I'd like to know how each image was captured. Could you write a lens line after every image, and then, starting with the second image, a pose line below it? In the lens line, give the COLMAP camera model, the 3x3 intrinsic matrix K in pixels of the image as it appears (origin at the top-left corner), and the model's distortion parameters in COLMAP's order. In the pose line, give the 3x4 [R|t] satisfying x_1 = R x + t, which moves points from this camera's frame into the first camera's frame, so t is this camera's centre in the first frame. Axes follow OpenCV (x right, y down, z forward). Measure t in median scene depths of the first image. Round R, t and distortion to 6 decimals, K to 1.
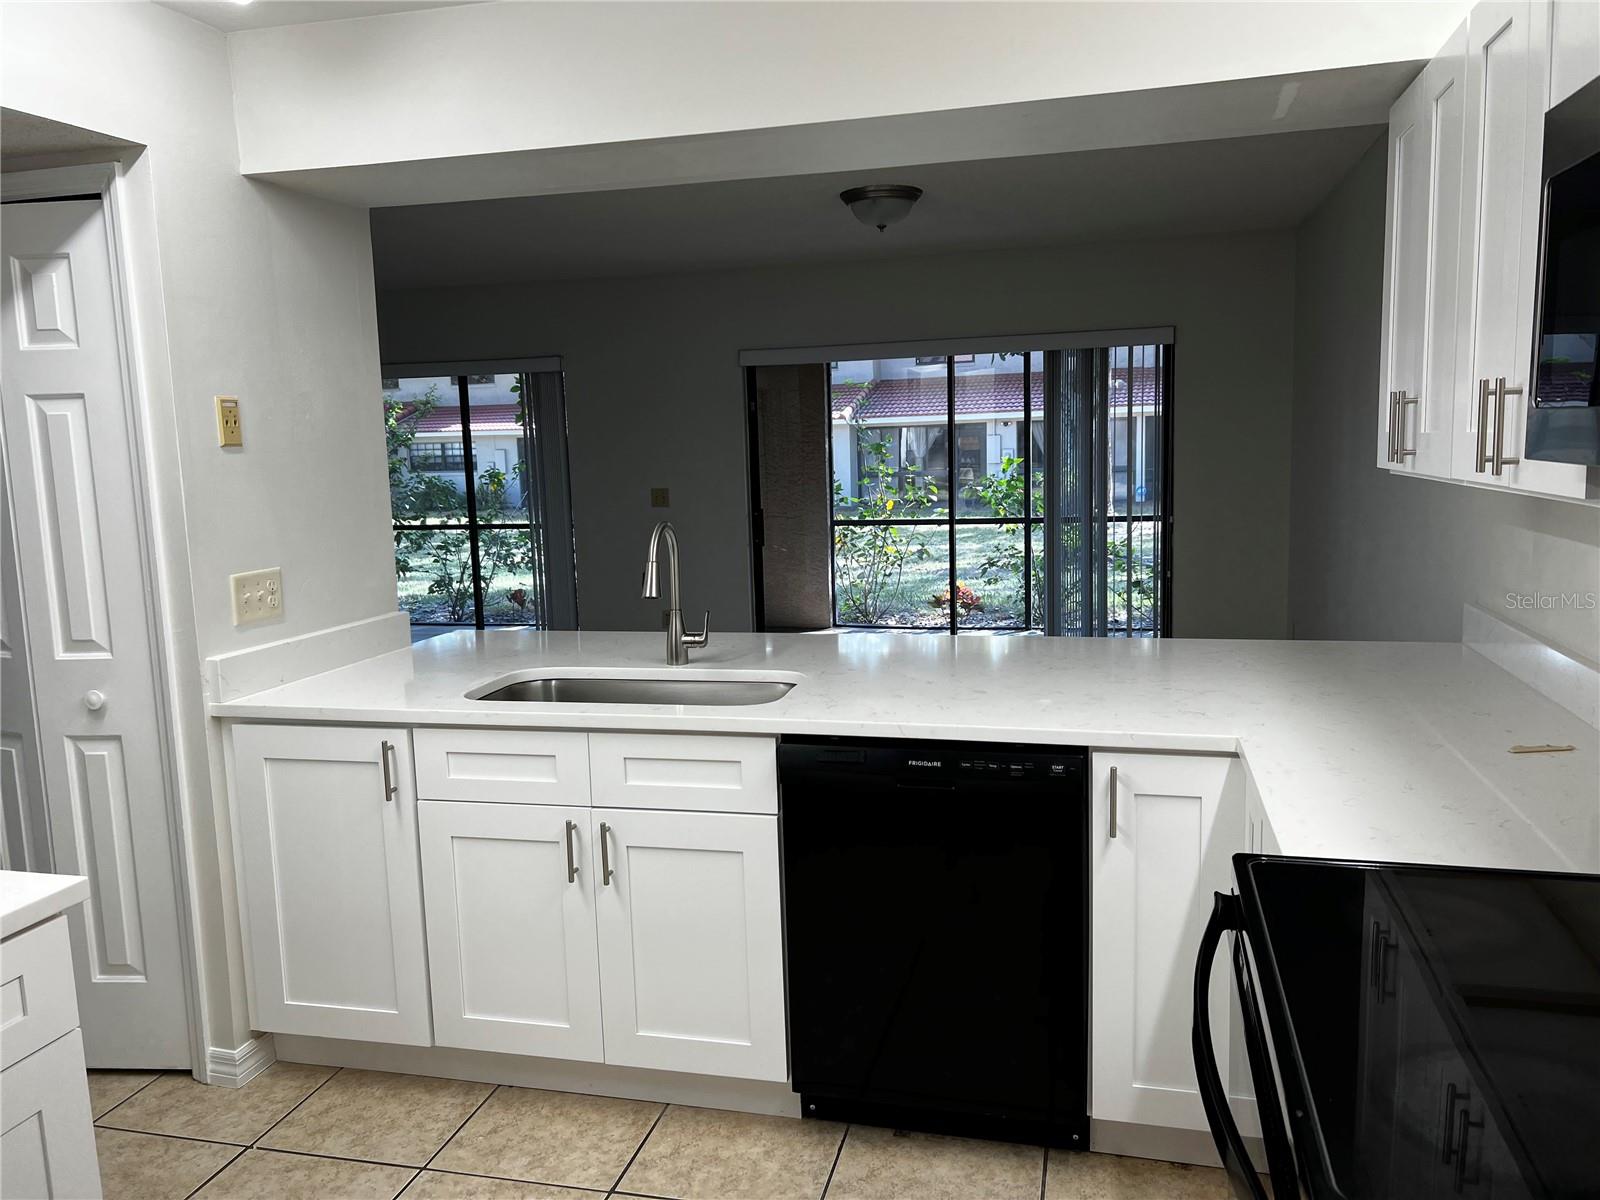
lens RADIAL K [[1206.0, 0, 803.4], [0, 1206.0, 569.0], [0, 0, 1]] dist [0.003948, -0.001414]
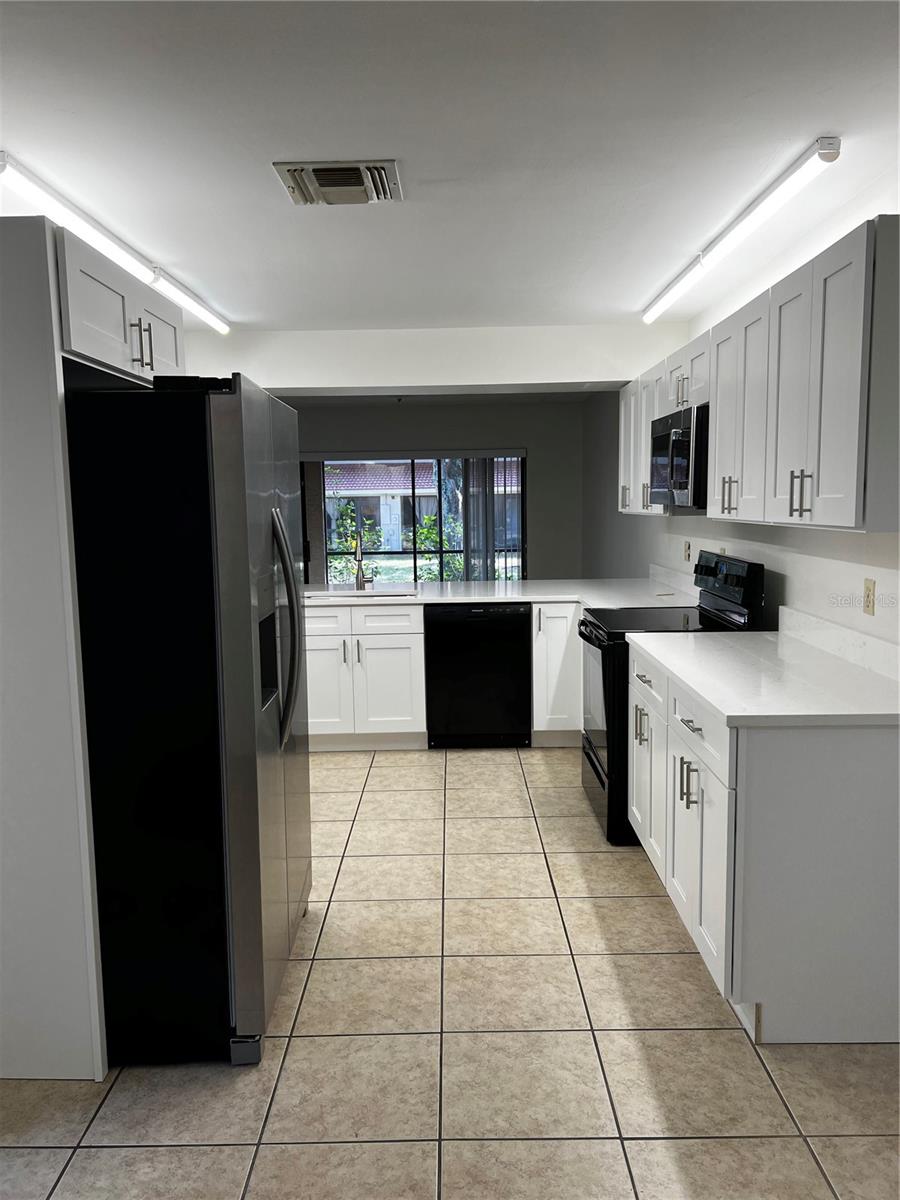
lens RADIAL K [[904.5, 0, 450.0], [0, 904.5, 600.0], [0, 0, 1]] dist [0.003948, -0.001414]
pose [[0.968747, -0.018176, 0.247384, -0.466511], [0.019870, 0.999793, -0.004353, 0.132942], [-0.247254, 0.009133, 0.968908, -1.023413]]
